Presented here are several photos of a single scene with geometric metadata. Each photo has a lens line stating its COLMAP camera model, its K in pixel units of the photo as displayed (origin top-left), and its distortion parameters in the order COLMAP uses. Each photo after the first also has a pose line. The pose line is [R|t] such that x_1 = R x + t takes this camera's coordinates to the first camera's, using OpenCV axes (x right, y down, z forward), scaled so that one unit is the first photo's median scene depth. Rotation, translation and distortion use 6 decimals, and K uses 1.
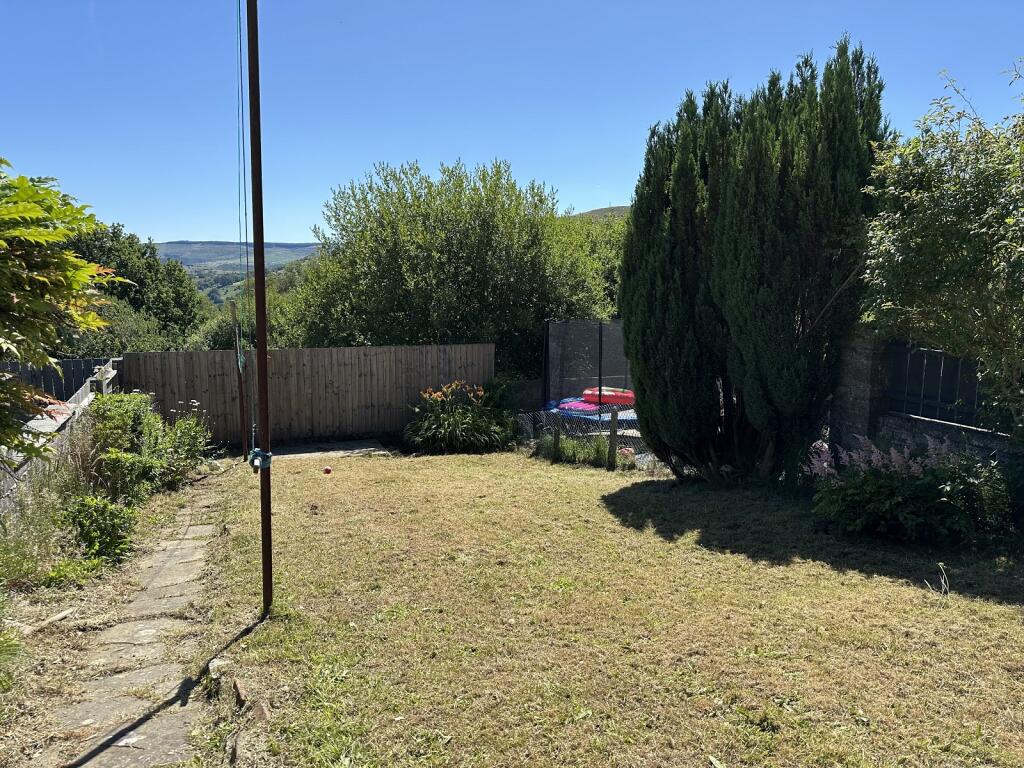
lens RADIAL K [[724.2, 0, 514.2], [0, 724.2, 385.4], [0, 0, 1]] dist [0.035574, -0.008911]
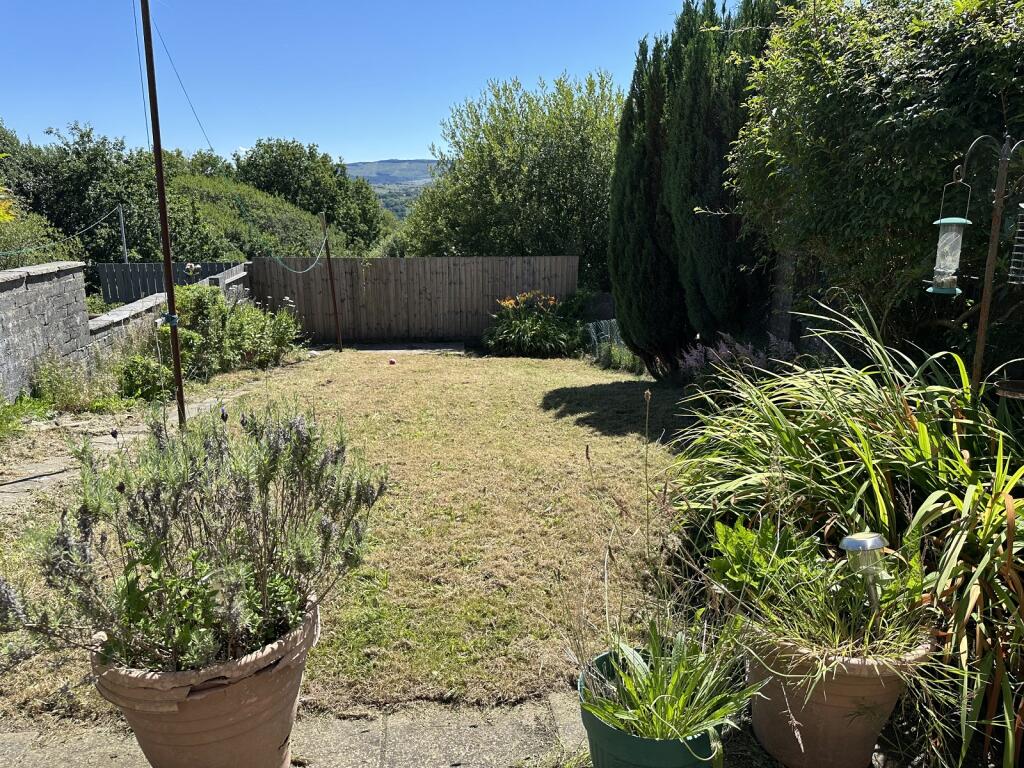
lens RADIAL K [[724.2, 0, 508.9], [0, 724.2, 376.9], [0, 0, 1]] dist [0.035574, -0.008911]
pose [[0.968811, 0.056980, -0.241159, 0.146806], [-0.032770, 0.994117, 0.103239, 0.011071], [0.245623, -0.092117, 0.964979, -0.047075]]
